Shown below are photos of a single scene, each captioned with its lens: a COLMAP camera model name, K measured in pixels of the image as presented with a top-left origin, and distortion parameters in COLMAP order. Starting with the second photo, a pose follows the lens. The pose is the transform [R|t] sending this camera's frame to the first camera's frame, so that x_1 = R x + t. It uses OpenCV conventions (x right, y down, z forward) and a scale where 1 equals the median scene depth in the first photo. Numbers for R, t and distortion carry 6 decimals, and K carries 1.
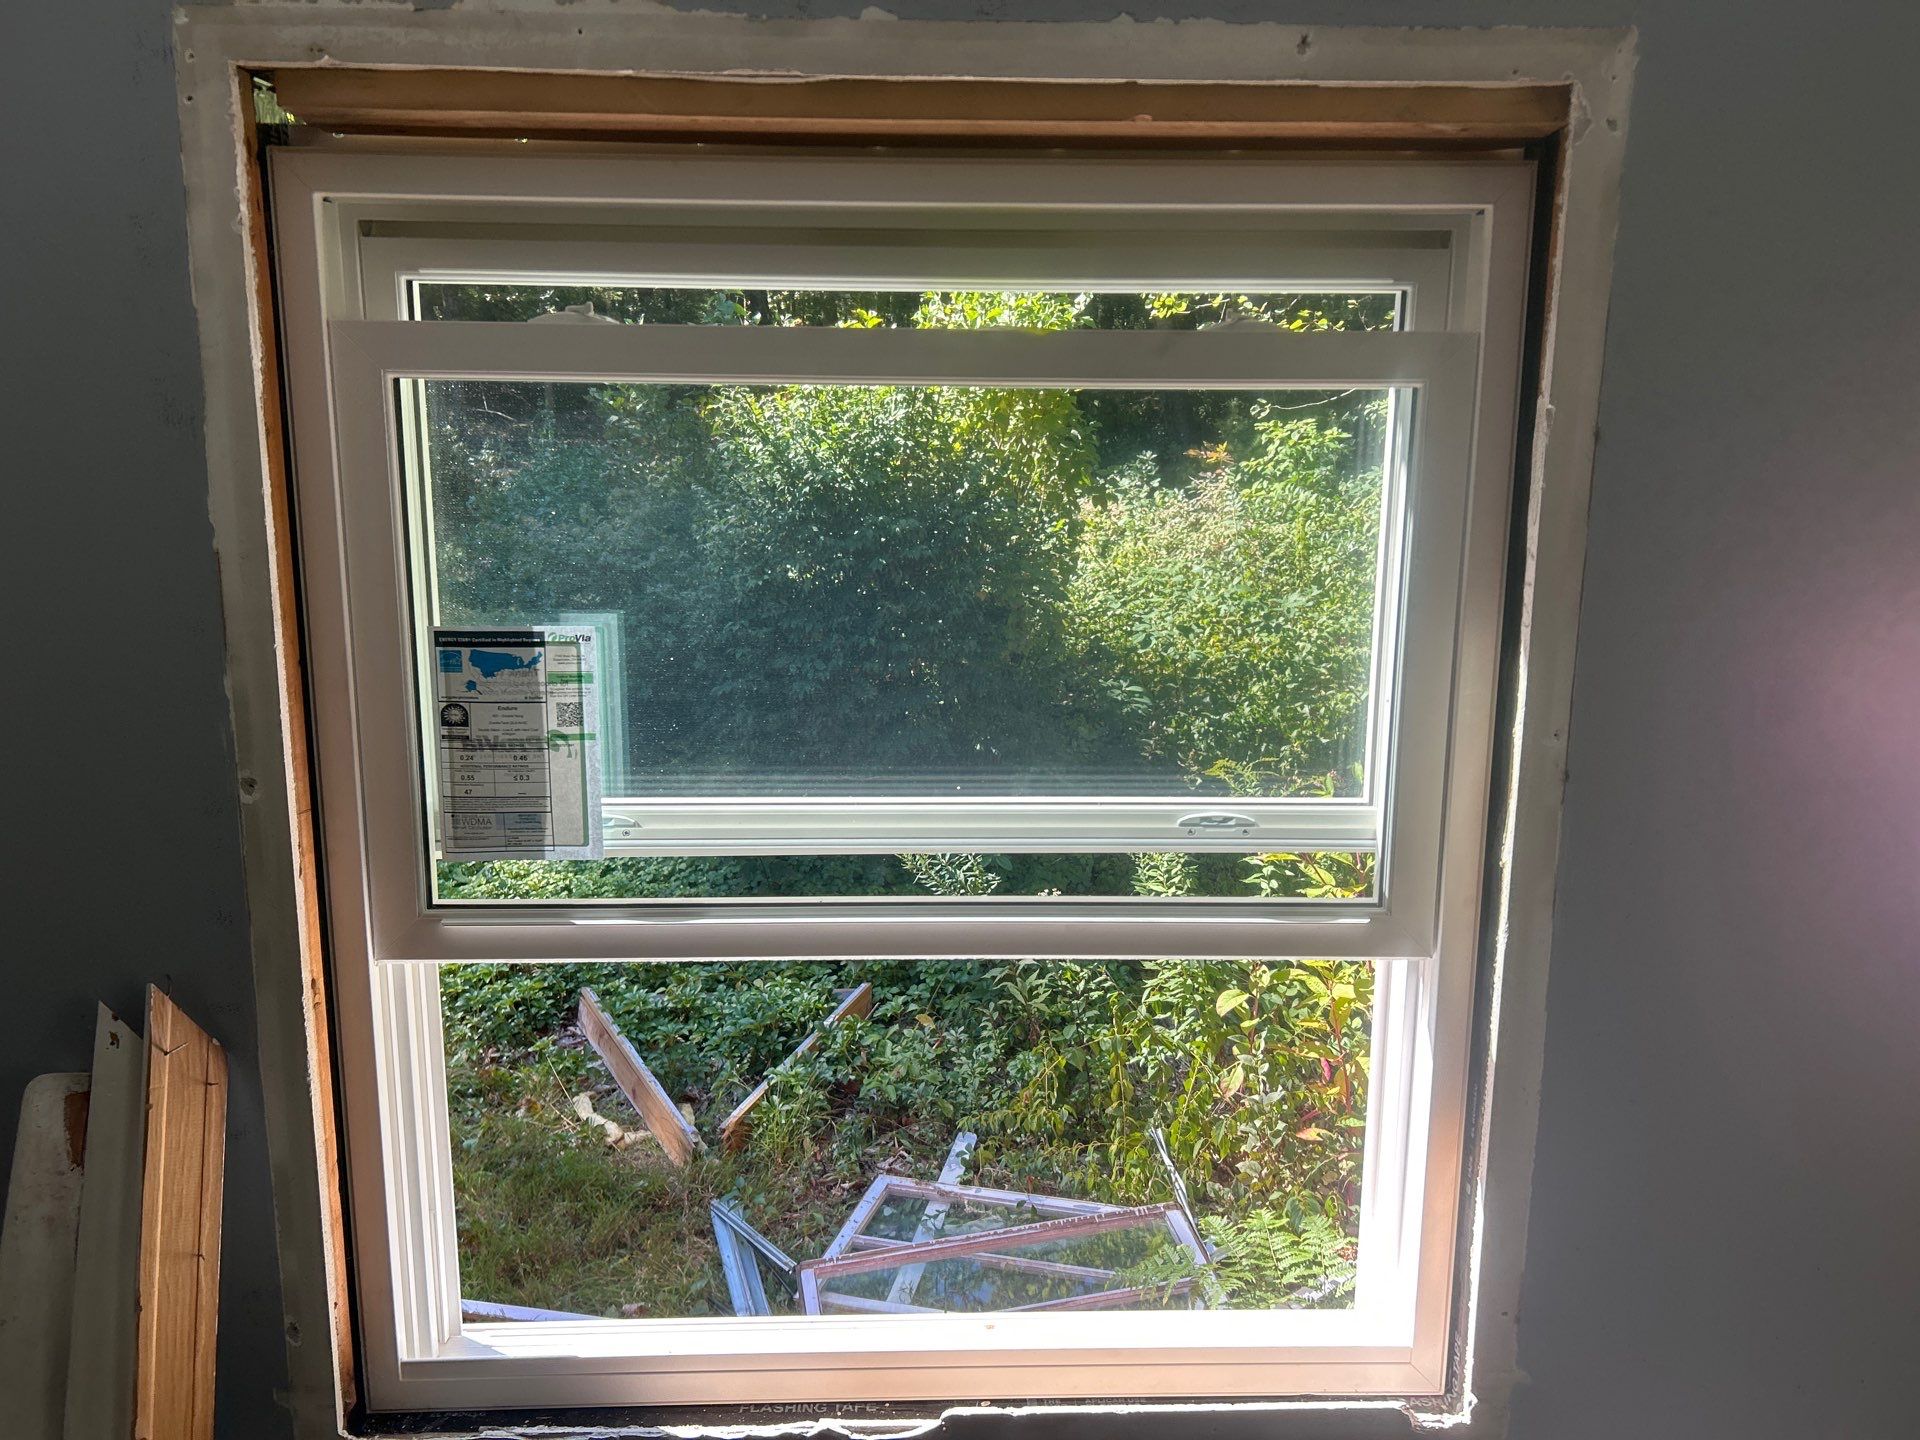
lens RADIAL K [[1412.2, 0, 985.8], [0, 1412.2, 715.6], [0, 0, 1]] dist [0.002982, 0.004926]
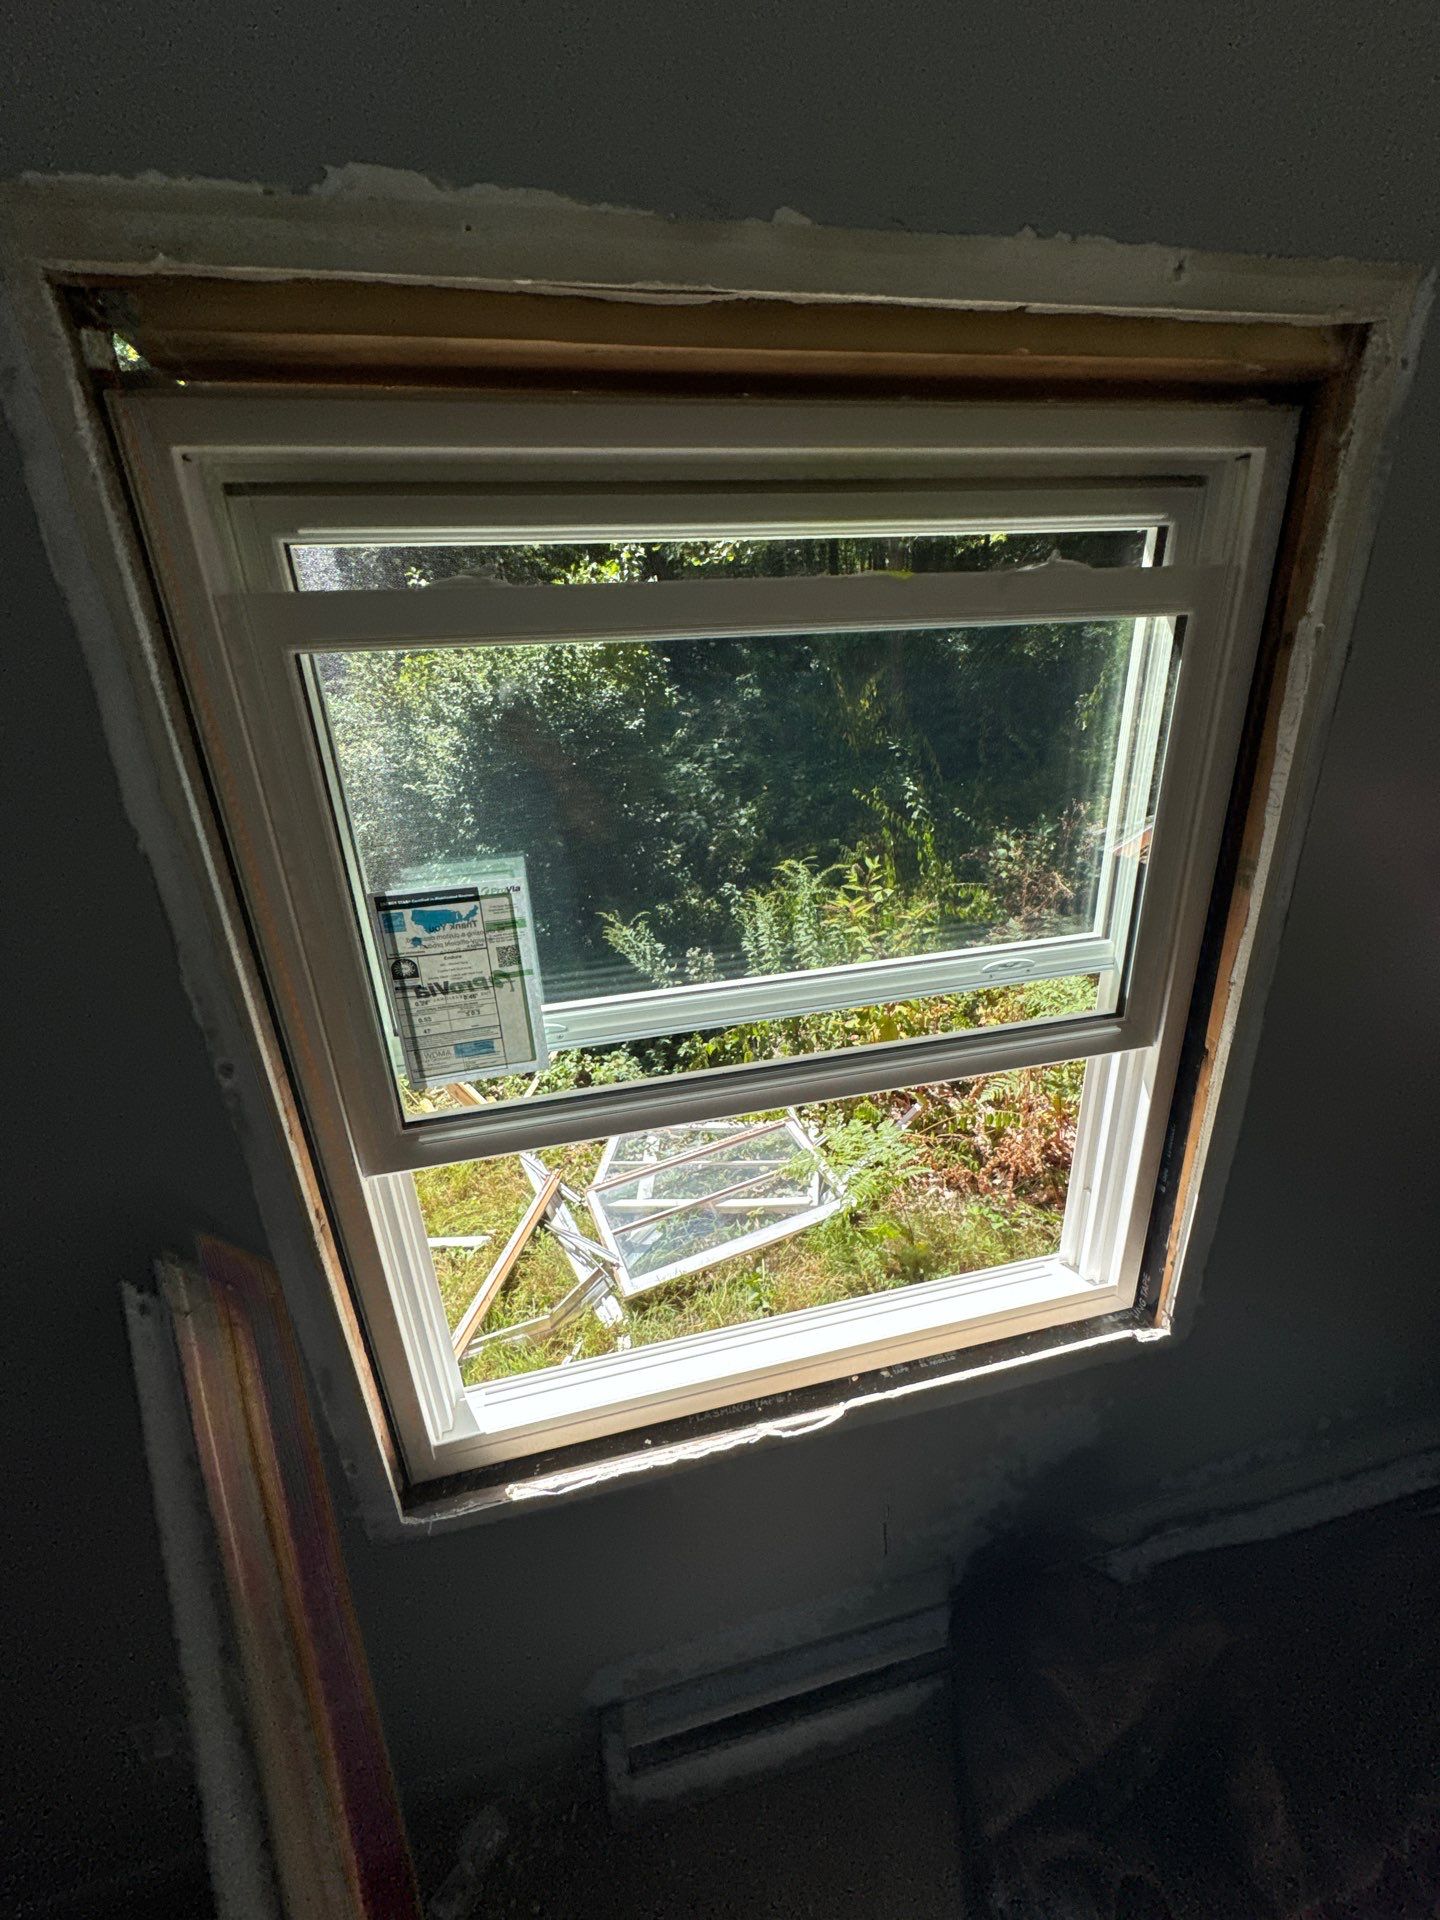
lens RADIAL K [[776.5, 0, 728.6], [0, 776.5, 959.7], [0, 0, 1]] dist [0.000080, 0.000175]
pose [[0.985467, -0.104874, 0.133628, -0.205426], [0.077309, 0.977365, 0.196927, -0.108266], [-0.151256, -0.183734, 0.971269, 0.367674]]
